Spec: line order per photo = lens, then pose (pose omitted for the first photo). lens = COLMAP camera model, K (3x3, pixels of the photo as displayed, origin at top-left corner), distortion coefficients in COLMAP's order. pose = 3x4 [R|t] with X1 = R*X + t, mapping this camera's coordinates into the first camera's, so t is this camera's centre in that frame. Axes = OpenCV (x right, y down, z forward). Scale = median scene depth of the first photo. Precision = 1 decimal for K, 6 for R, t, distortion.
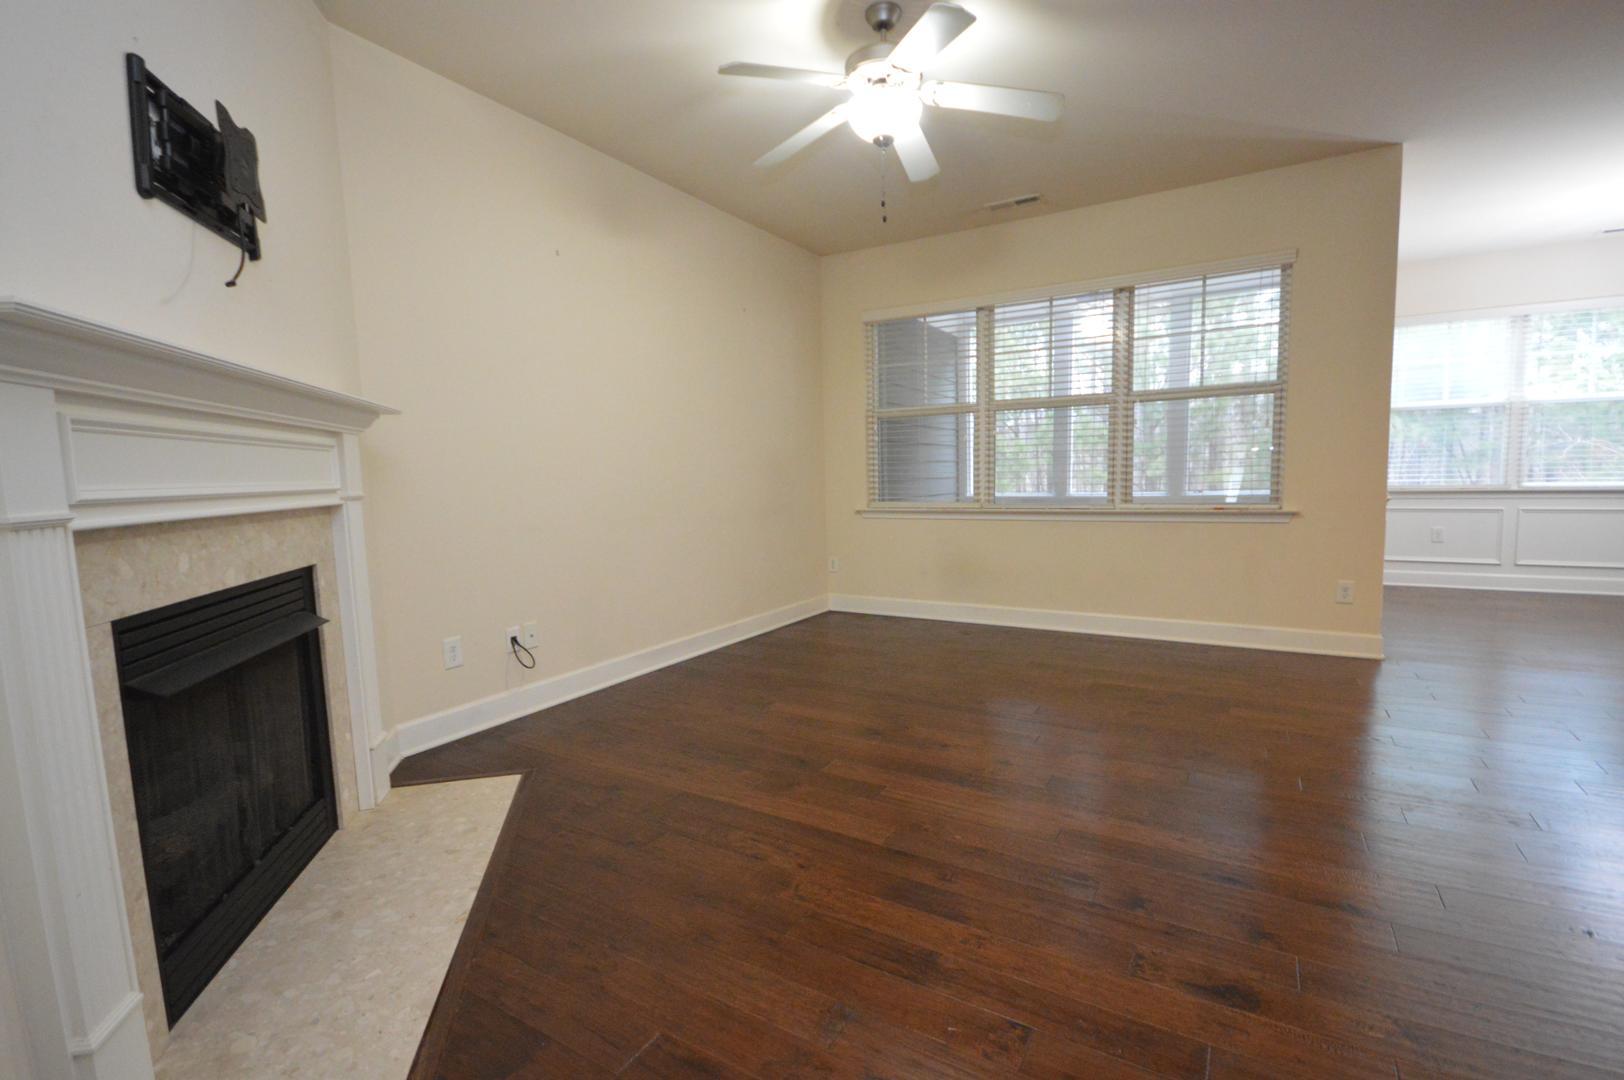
lens RADIAL K [[733.2, 0, 811.7], [0, 733.2, 550.8], [0, 0, 1]] dist [-0.001977, -0.000351]
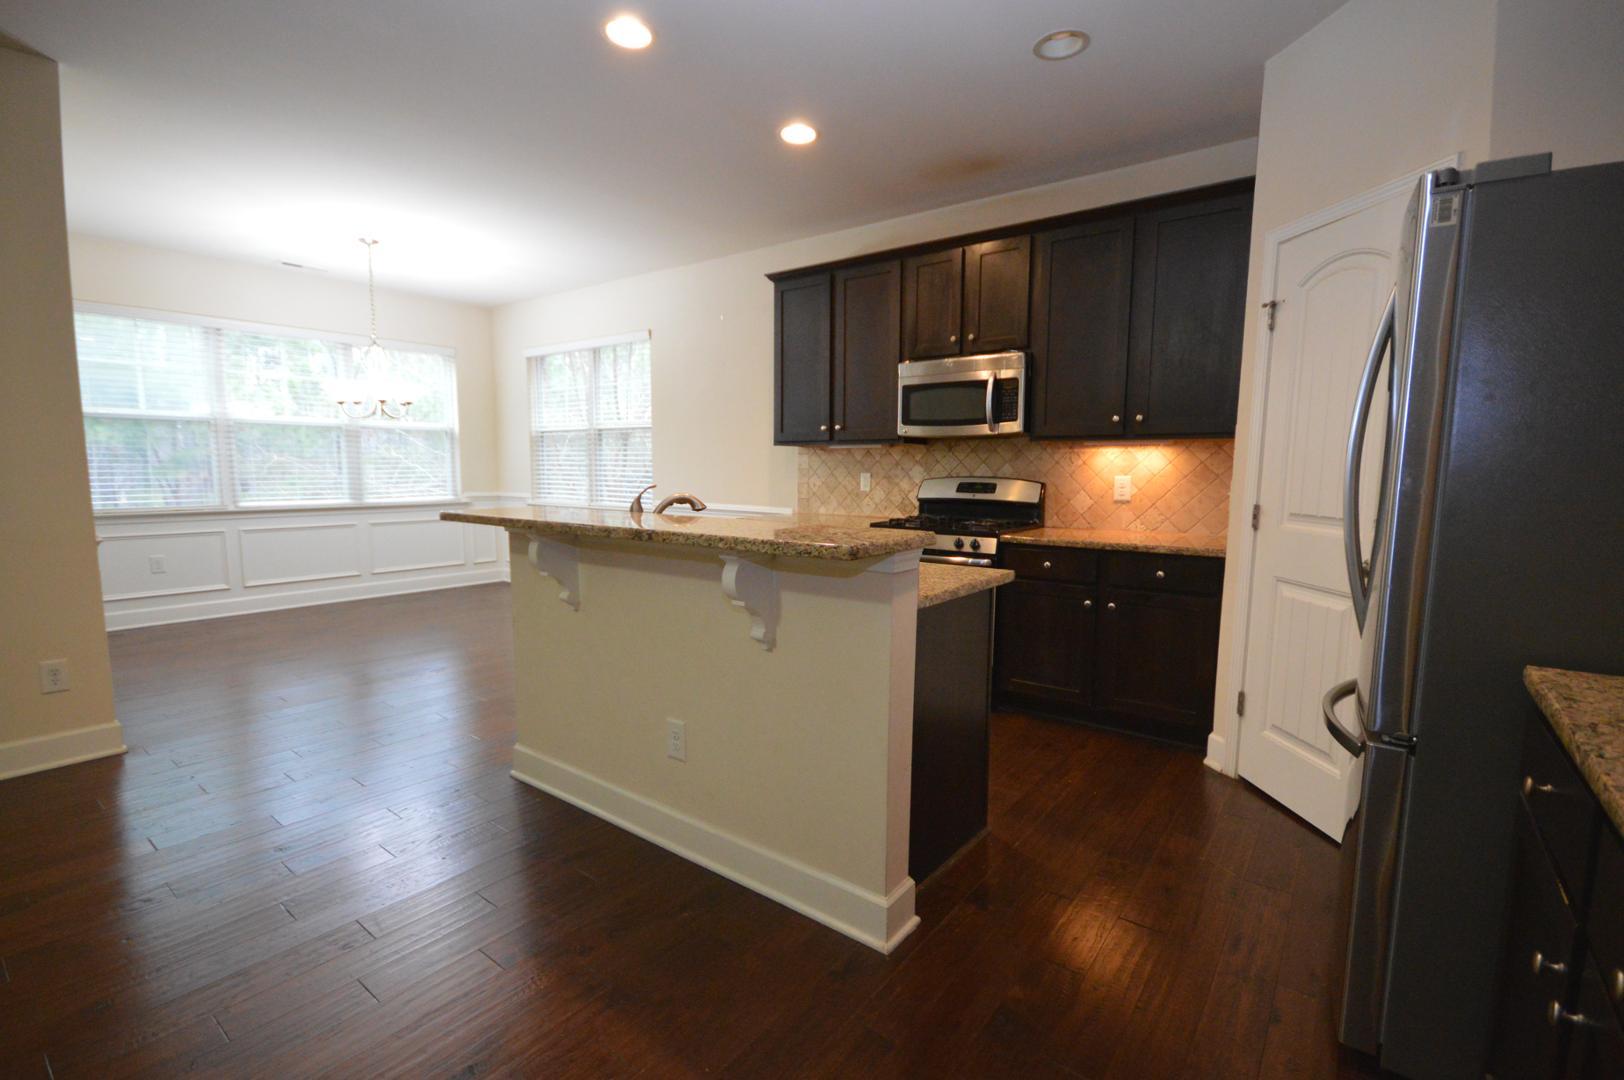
lens RADIAL K [[733.2, 0, 811.7], [0, 733.2, 550.8], [0, 0, 1]] dist [-0.001977, -0.000351]
pose [[0.112966, -0.089116, 0.989594, 0.080828], [0.089459, 0.992837, 0.079196, -0.038996], [-0.989563, 0.079582, 0.120129, 0.132343]]
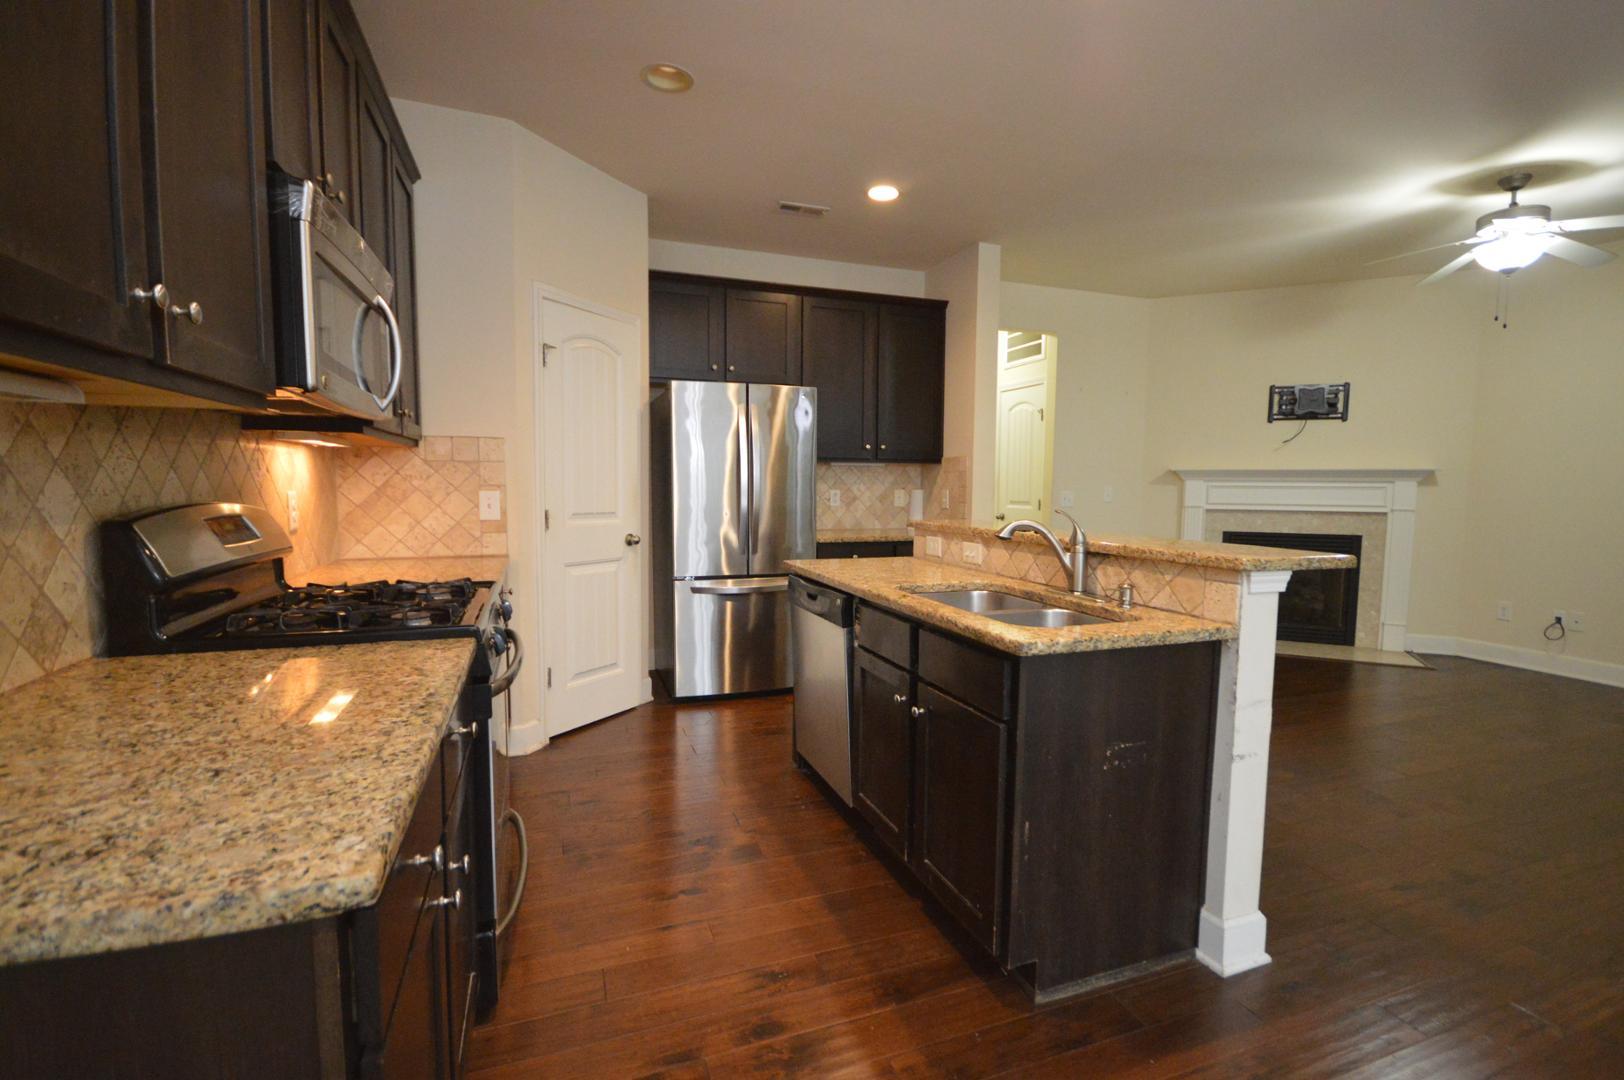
lens RADIAL K [[733.2, 0, 811.7], [0, 733.2, 550.8], [0, 0, 1]] dist [-0.001977, -0.000351]
pose [[-0.625050, 0.093725, -0.774937, 0.911454], [-0.071736, 0.981667, 0.176589, -0.090064], [0.777281, 0.165968, -0.606868, 0.420064]]
